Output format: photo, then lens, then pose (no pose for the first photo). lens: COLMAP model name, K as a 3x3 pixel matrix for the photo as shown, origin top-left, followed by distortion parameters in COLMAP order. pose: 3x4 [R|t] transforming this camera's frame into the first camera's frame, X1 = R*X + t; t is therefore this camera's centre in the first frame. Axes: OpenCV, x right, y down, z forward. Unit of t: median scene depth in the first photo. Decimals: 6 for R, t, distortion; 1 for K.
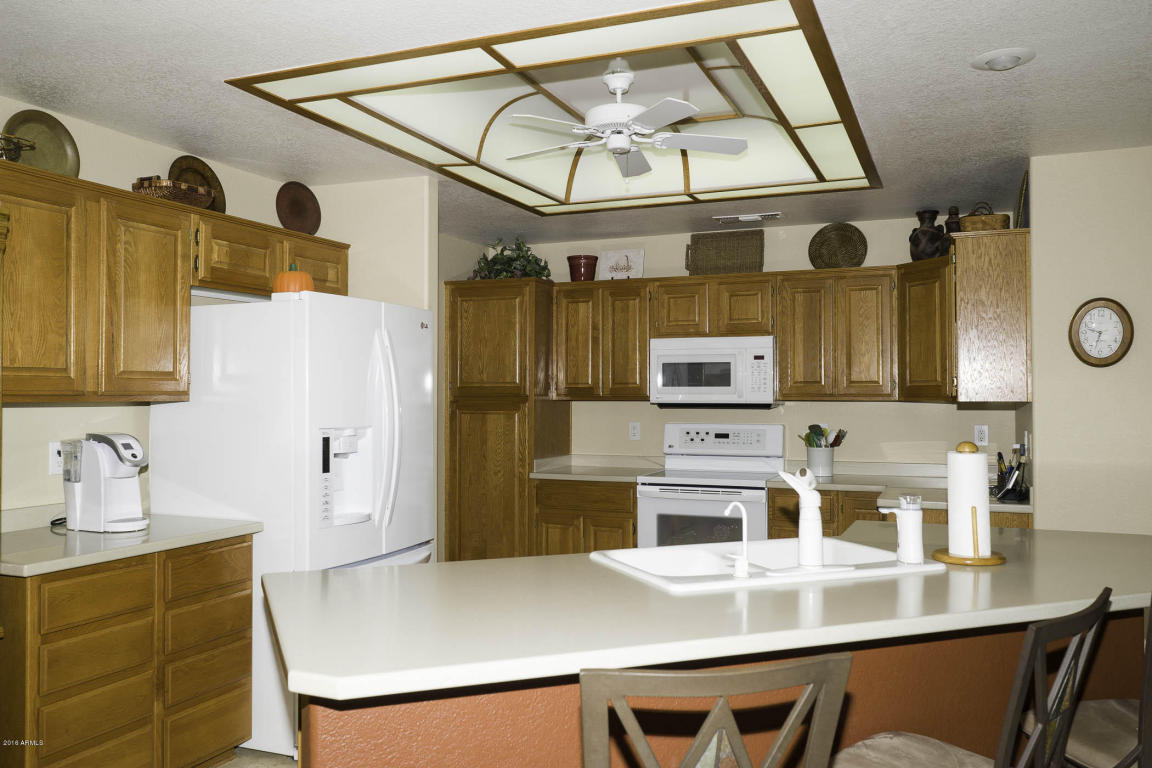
lens RADIAL K [[917.2, 0, 578.4], [0, 917.2, 385.0], [0, 0, 1]] dist [-0.014652, 0.005297]
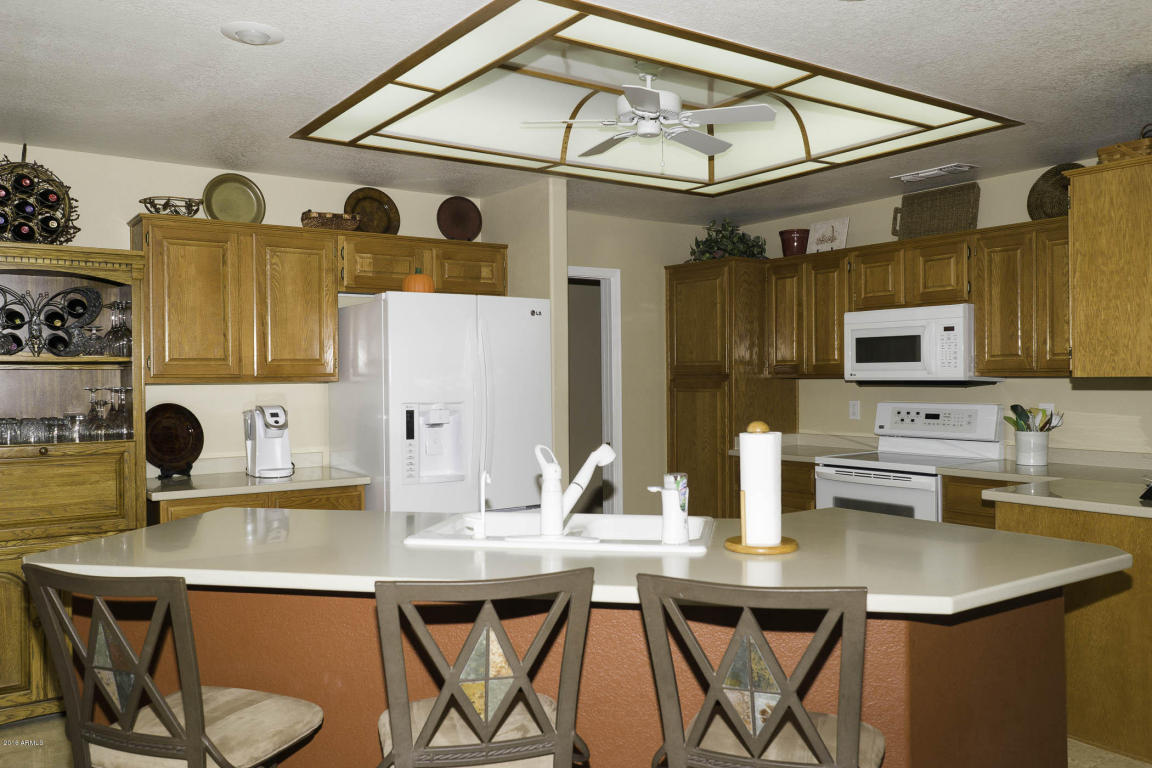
lens RADIAL K [[917.2, 0, 580.9], [0, 917.2, 380.7], [0, 0, 1]] dist [-0.014652, 0.005297]
pose [[0.846858, -0.005271, -0.531793, 0.363789], [0.015015, 0.999789, 0.014000, 0.002641], [0.531608, -0.019841, 0.846758, 0.056609]]
